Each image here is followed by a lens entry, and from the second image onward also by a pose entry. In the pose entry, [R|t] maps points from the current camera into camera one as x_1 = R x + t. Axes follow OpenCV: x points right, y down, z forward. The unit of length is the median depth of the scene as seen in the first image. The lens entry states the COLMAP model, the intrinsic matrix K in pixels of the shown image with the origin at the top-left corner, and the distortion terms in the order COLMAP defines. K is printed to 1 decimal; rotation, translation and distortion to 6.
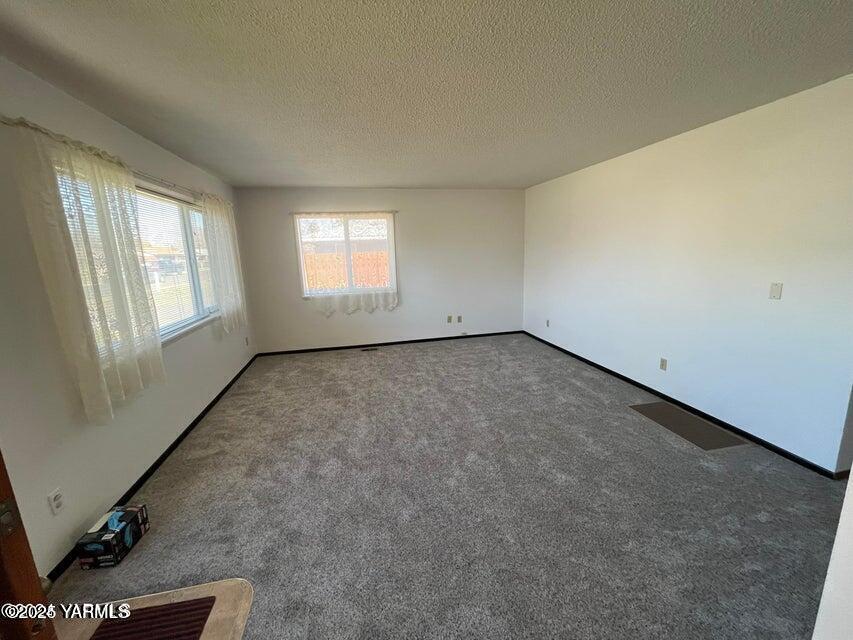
lens RADIAL K [[345.2, 0, 425.0], [0, 345.2, 320.9], [0, 0, 1]] dist [0.001091, -0.000044]
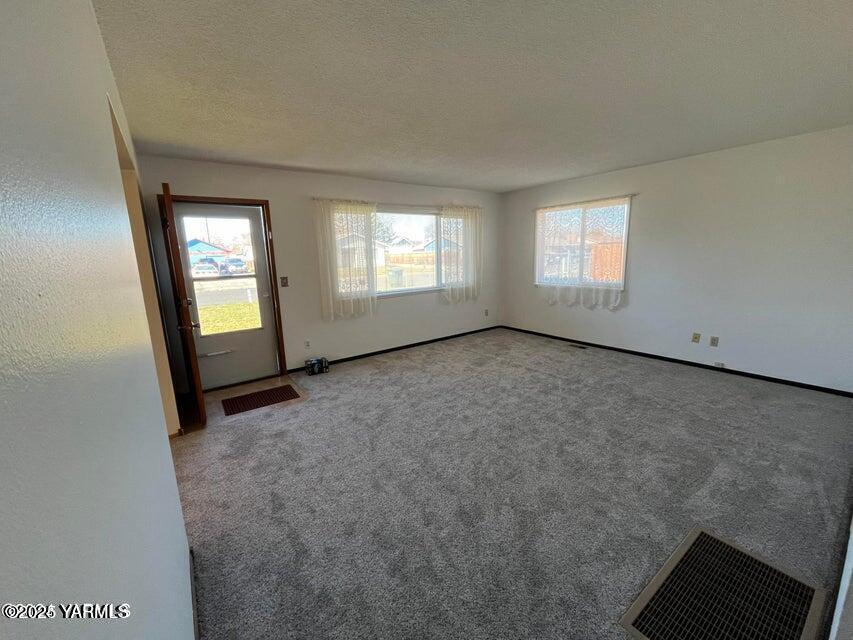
lens RADIAL K [[345.2, 0, 422.9], [0, 345.2, 319.3], [0, 0, 1]] dist [0.001091, -0.000044]
pose [[0.409221, 0.193673, -0.891644, 0.583874], [-0.163424, 0.976969, 0.137203, -0.059334], [0.897681, 0.089570, 0.431447, 0.232842]]
